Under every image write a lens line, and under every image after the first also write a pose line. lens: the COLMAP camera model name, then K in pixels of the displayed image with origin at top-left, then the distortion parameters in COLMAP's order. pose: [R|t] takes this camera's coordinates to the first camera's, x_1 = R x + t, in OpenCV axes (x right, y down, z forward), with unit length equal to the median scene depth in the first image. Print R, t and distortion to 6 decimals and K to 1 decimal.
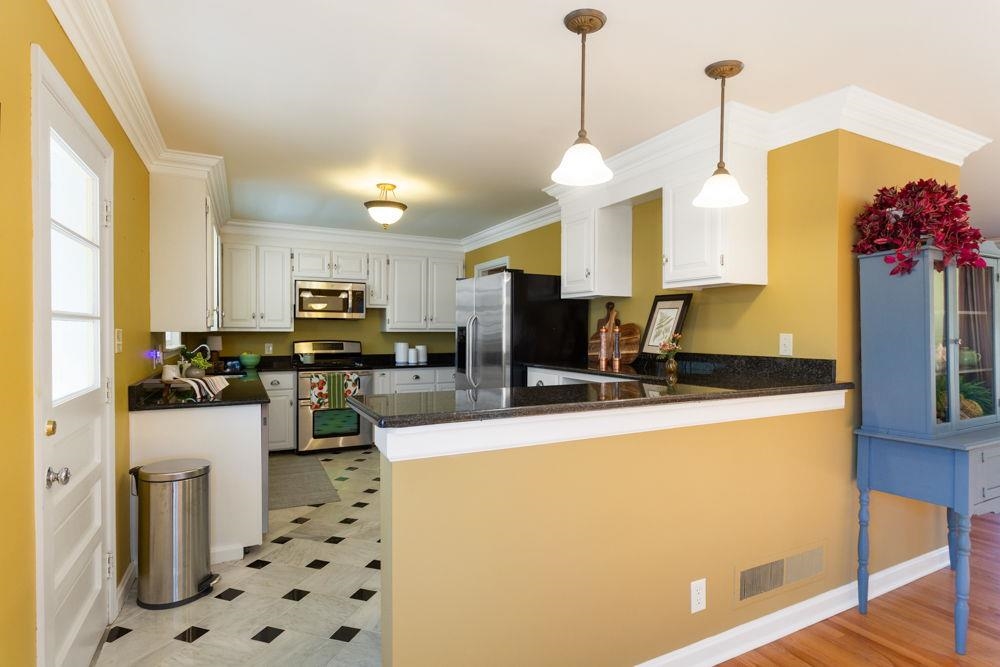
lens RADIAL K [[504.2, 0, 500.0], [0, 504.2, 333.5], [0, 0, 1]] dist [0.001438, 0.000734]
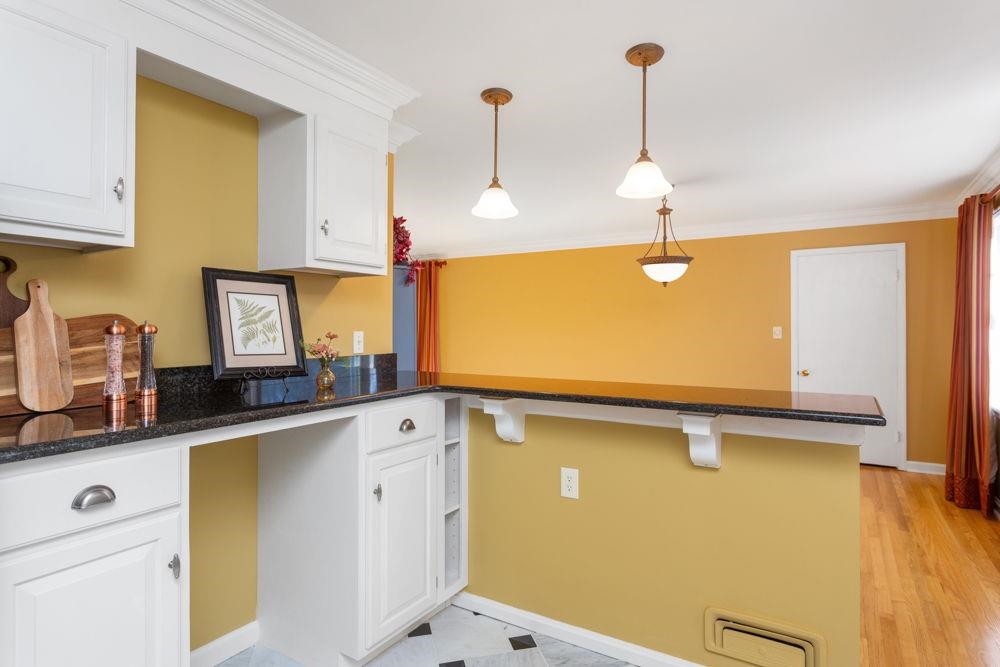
lens RADIAL K [[541.9, 0, 499.5], [0, 541.9, 329.7], [0, 0, 1]] dist [-0.000457, 0.000094]
pose [[-0.511106, -0.003735, 0.859509, -0.234182], [0.005704, 0.999954, 0.007737, -0.005027], [-0.859498, 0.008858, -0.511062, 0.635943]]
